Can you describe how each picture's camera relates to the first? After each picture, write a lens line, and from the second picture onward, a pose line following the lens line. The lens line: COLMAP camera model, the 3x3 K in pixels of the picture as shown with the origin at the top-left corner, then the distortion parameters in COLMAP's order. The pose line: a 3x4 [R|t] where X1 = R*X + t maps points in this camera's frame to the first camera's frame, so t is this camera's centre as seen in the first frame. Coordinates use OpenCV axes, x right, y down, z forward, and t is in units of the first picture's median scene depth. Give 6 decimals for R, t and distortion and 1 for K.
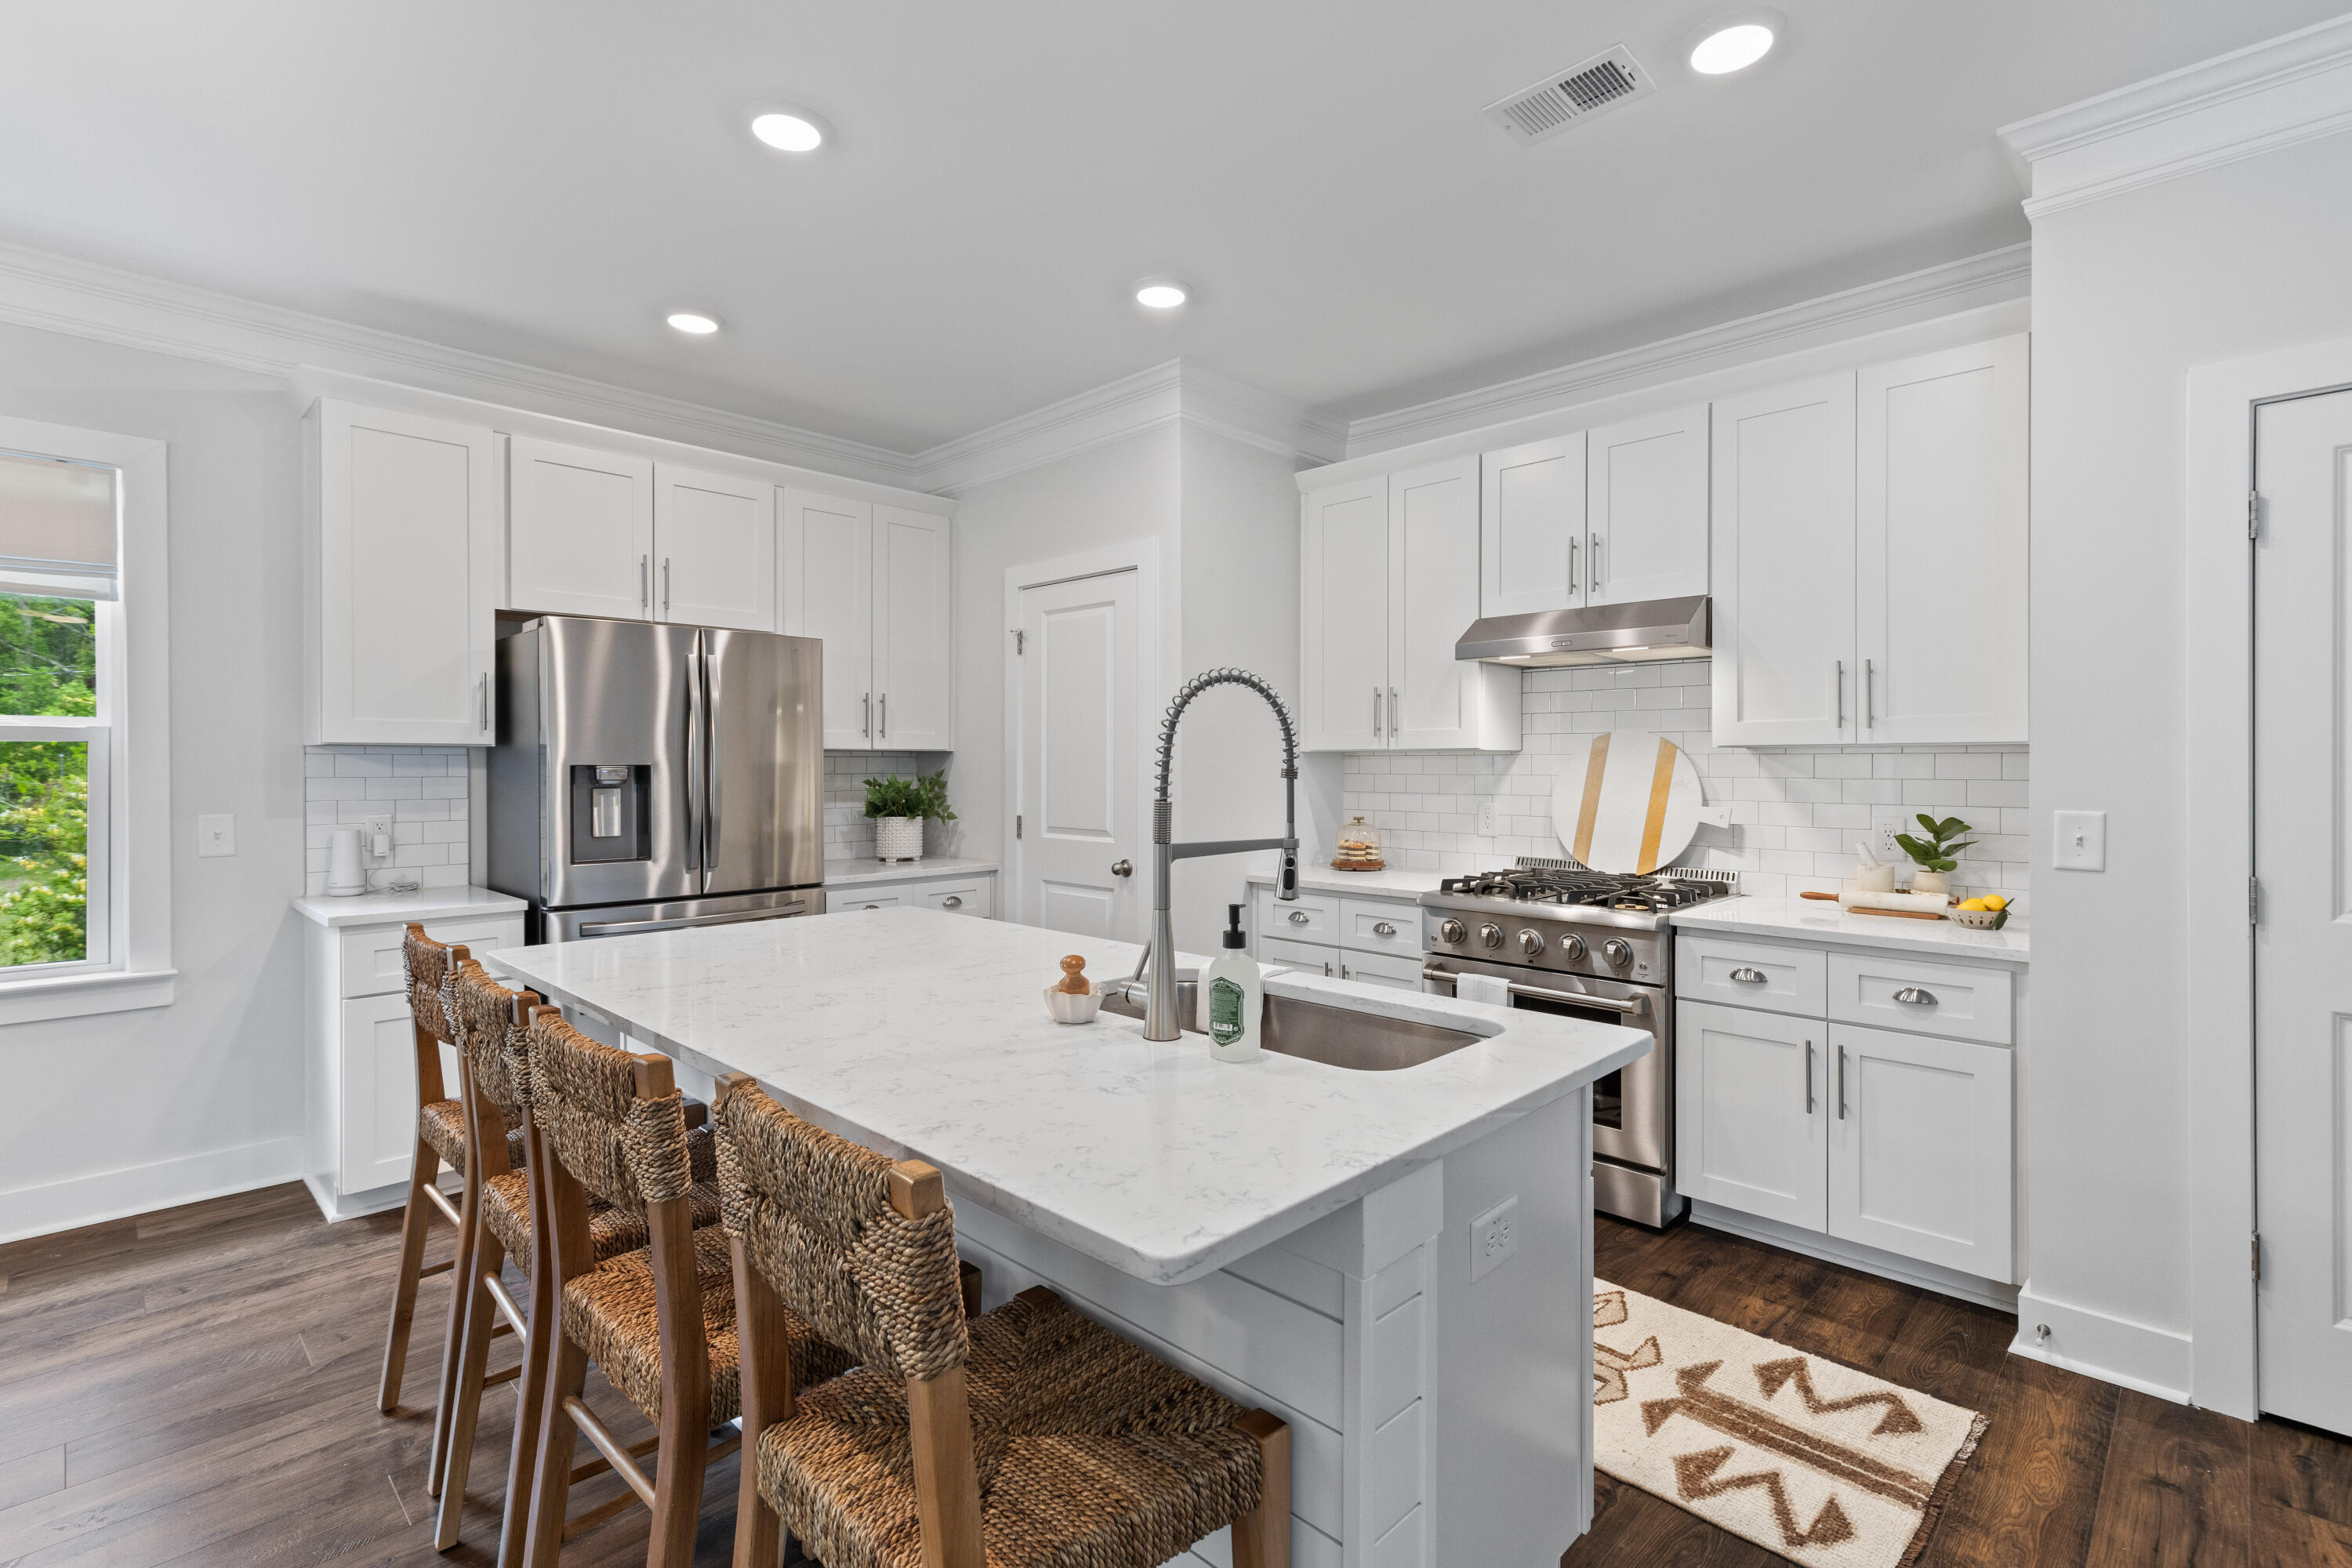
lens RADIAL K [[1061.9, 0, 1180.0], [0, 1061.9, 766.5], [0, 0, 1]] dist [-0.001786, 0.002214]
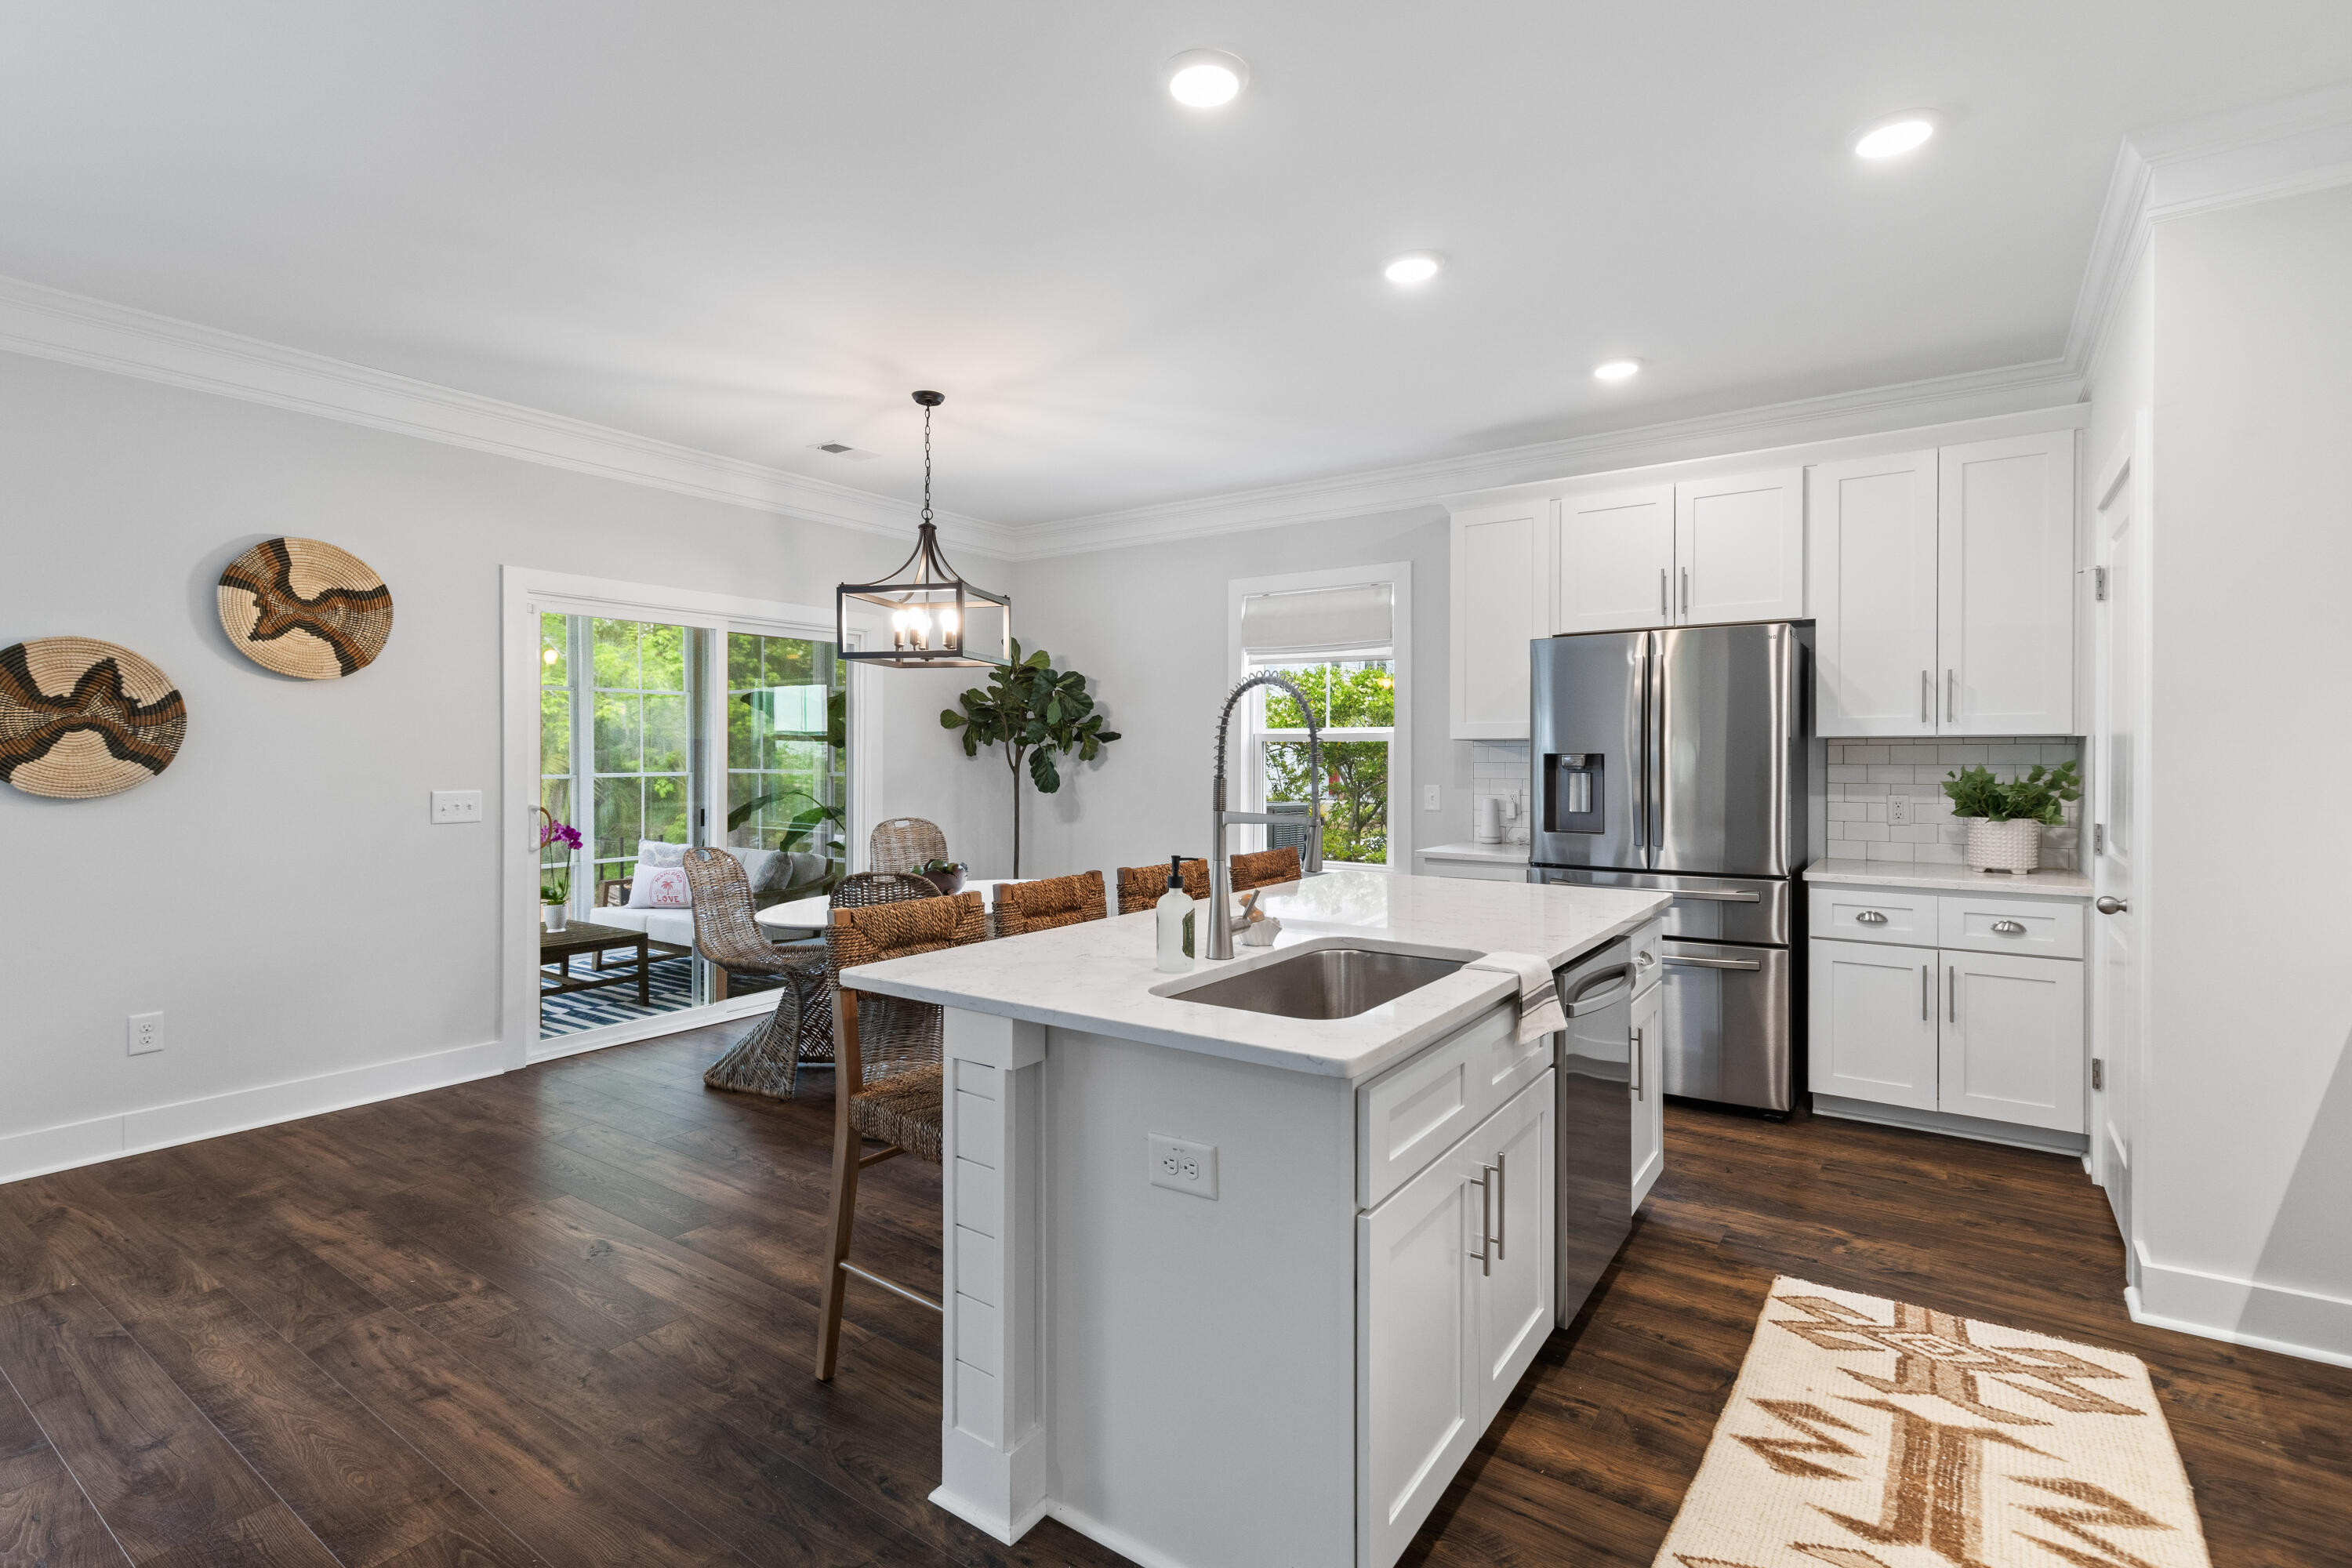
lens RADIAL K [[1061.9, 0, 1191.9], [0, 1061.9, 761.3], [0, 0, 1]] dist [-0.001786, 0.002214]
pose [[0.181165, 0.004570, -0.983442, 0.561896], [-0.003396, 0.999986, 0.004022, 0.003997], [0.983447, 0.002611, 0.181178, 0.322409]]
